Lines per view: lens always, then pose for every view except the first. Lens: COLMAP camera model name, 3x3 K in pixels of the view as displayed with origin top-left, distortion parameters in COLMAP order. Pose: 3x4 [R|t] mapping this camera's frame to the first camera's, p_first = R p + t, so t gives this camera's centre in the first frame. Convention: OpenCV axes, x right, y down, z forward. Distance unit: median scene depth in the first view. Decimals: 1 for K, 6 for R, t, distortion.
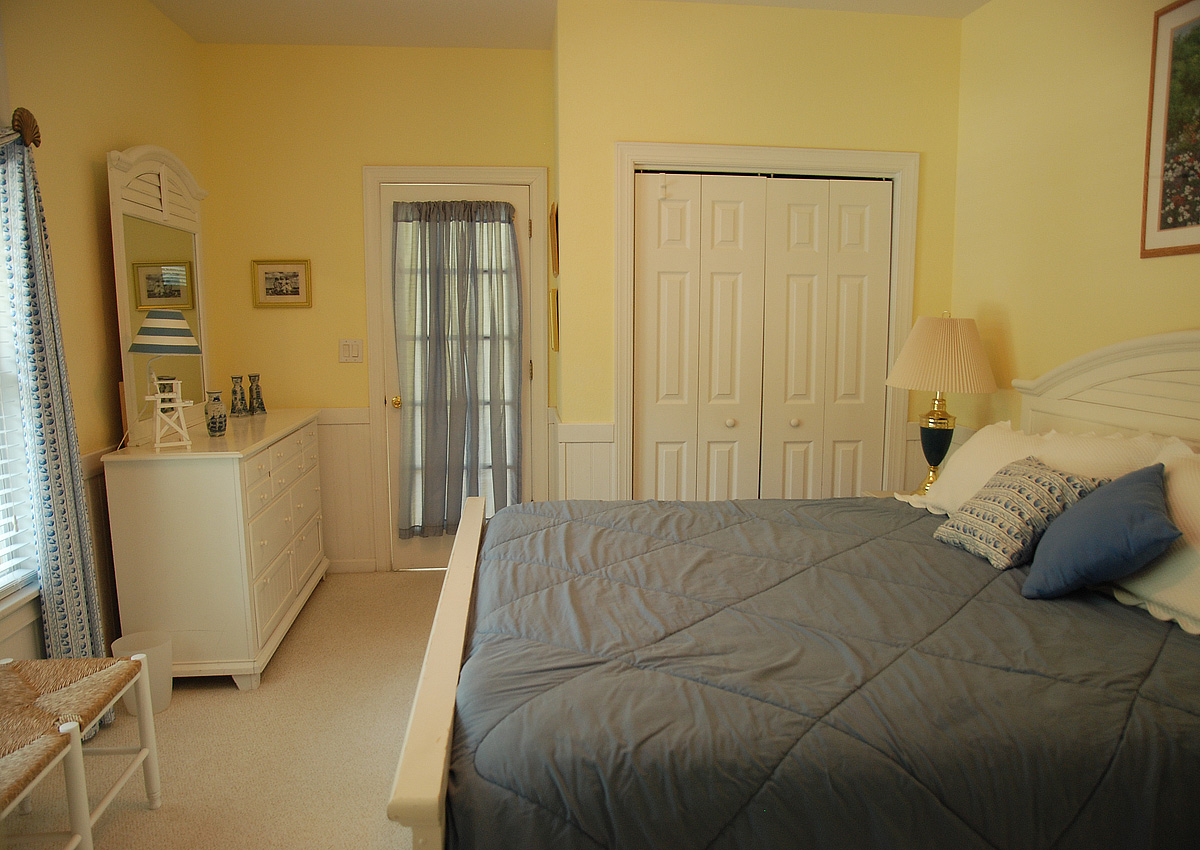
lens RADIAL K [[824.4, 0, 600.0], [0, 824.4, 425.0], [0, 0, 1]] dist [-0.091369, 0.063326]
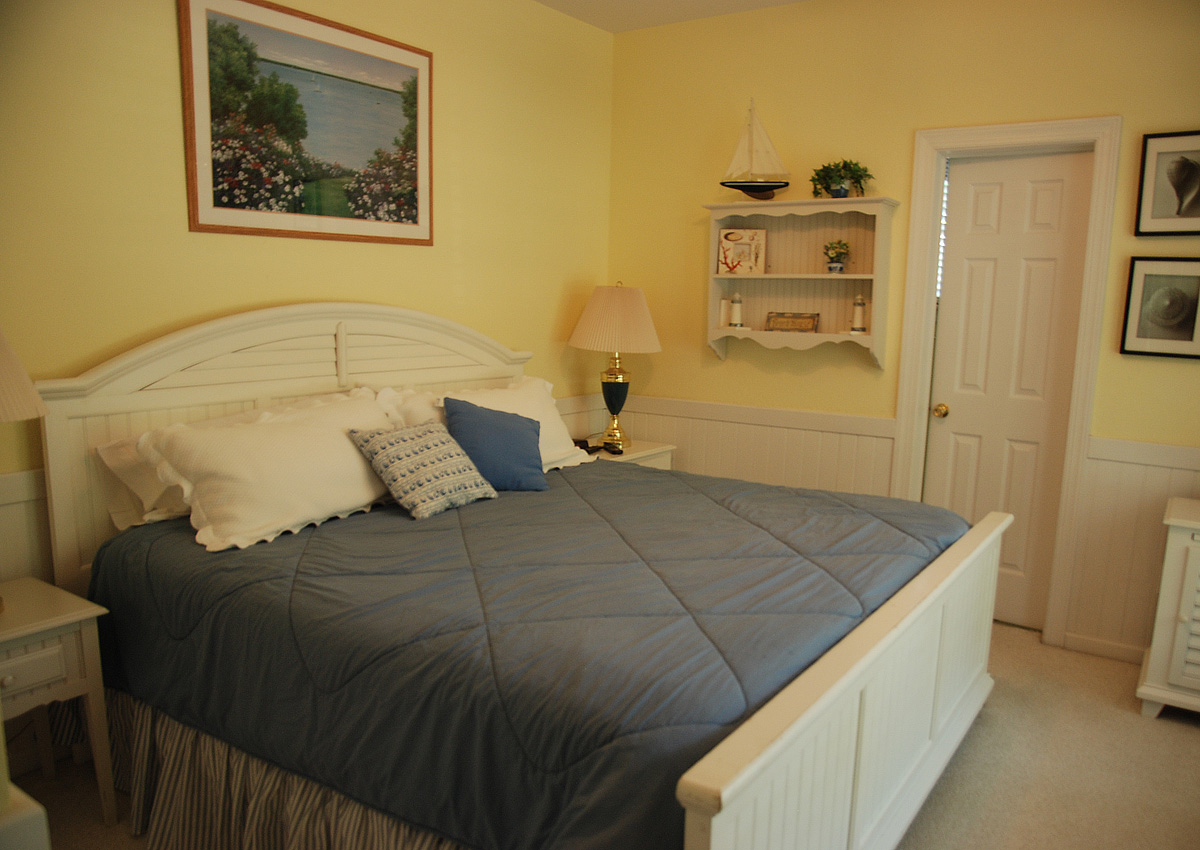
lens RADIAL K [[910.0, 0, 603.3], [0, 910.0, 441.7], [0, 0, 1]] dist [-0.119320, 0.098347]
pose [[-0.745315, -0.126859, 0.654532, -0.465387], [0.065444, 0.963070, 0.261179, -0.226006], [-0.663493, 0.237495, -0.709488, 1.598178]]
